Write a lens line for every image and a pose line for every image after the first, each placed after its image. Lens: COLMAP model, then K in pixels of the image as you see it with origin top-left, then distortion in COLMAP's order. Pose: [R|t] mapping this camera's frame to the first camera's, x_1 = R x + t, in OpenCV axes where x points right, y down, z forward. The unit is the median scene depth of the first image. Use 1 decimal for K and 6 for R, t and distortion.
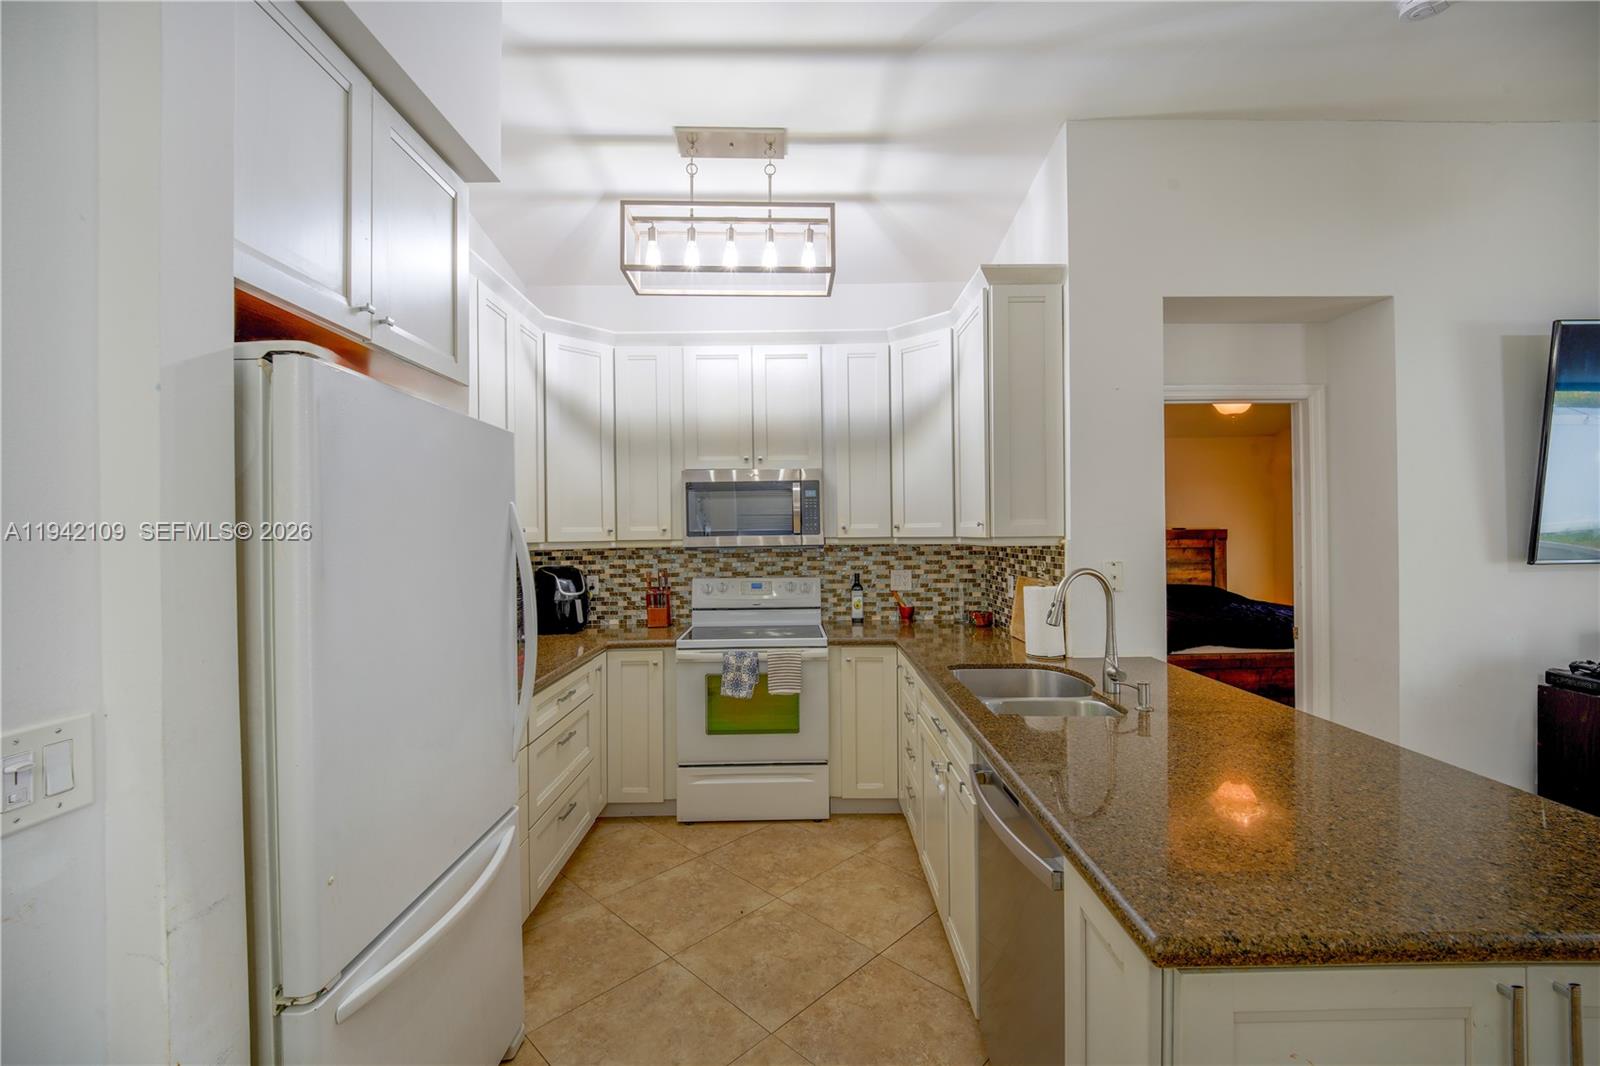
lens RADIAL K [[661.8, 0, 804.9], [0, 661.8, 527.2], [0, 0, 1]] dist [-0.011188, -0.001219]
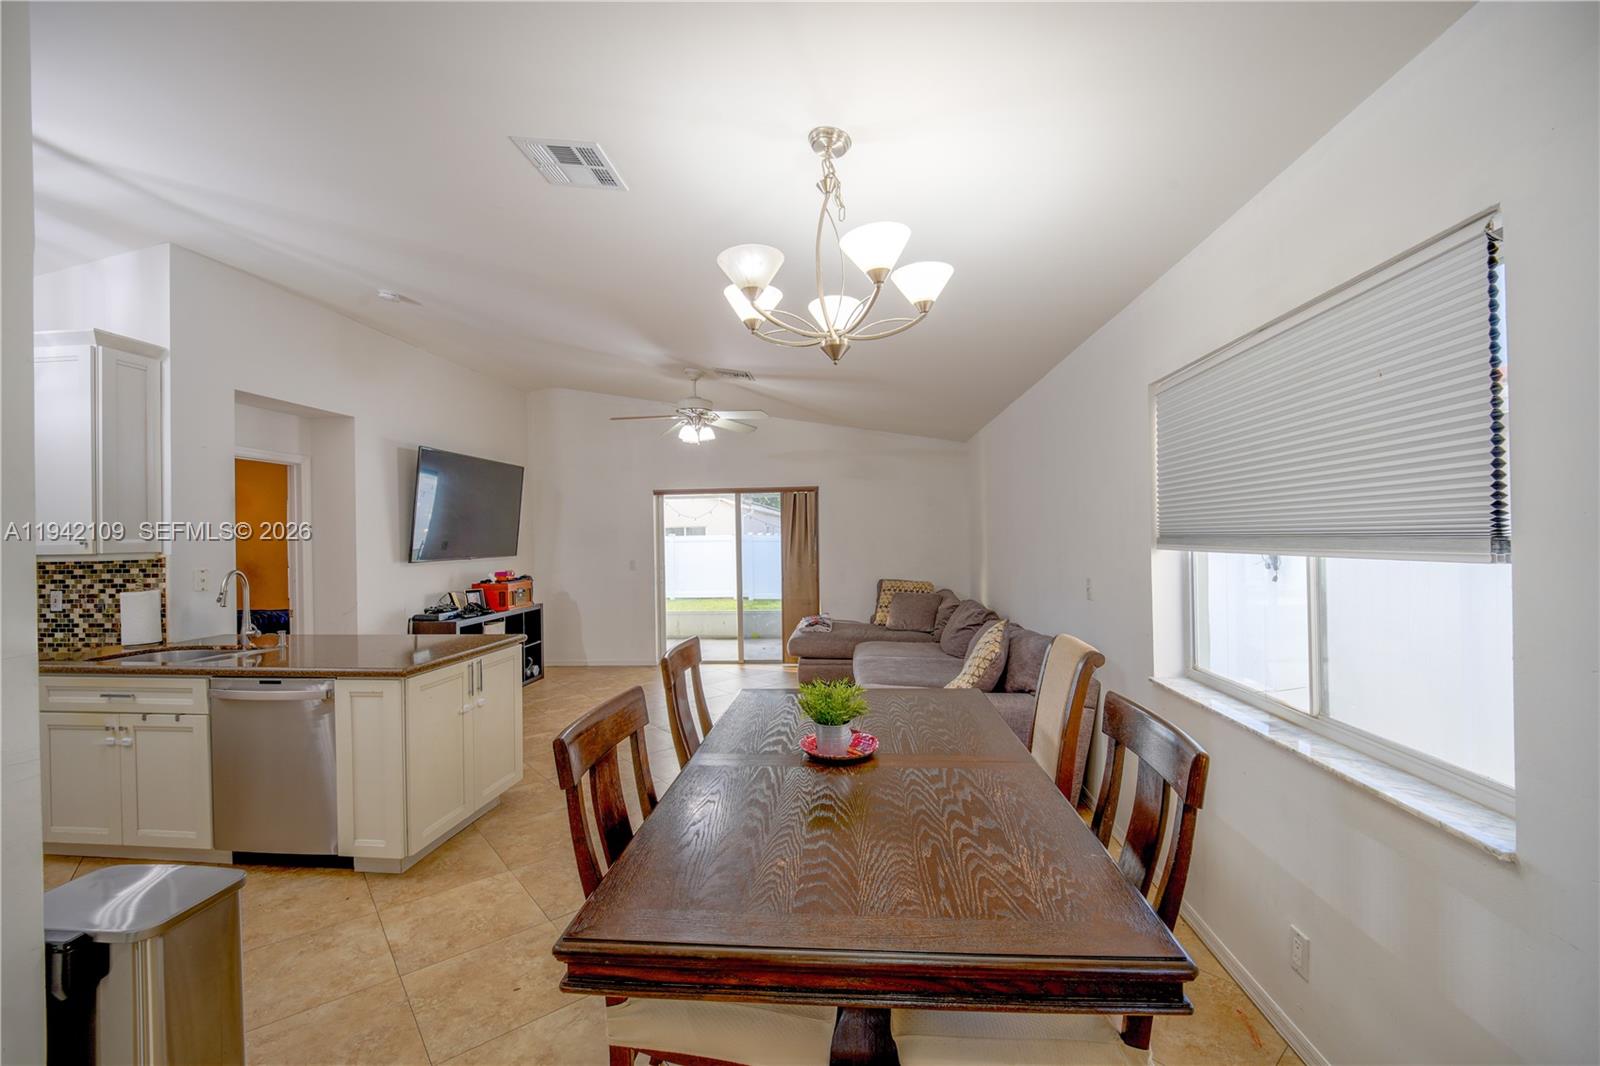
lens RADIAL K [[661.8, 0, 799.3], [0, 661.8, 533.2], [0, 0, 1]] dist [-0.011188, -0.001219]
pose [[0.097888, 0.015379, 0.995079, -0.788085], [0.008224, 0.999834, -0.016261, 0.006816], [-0.995163, 0.009775, 0.097745, -0.398445]]
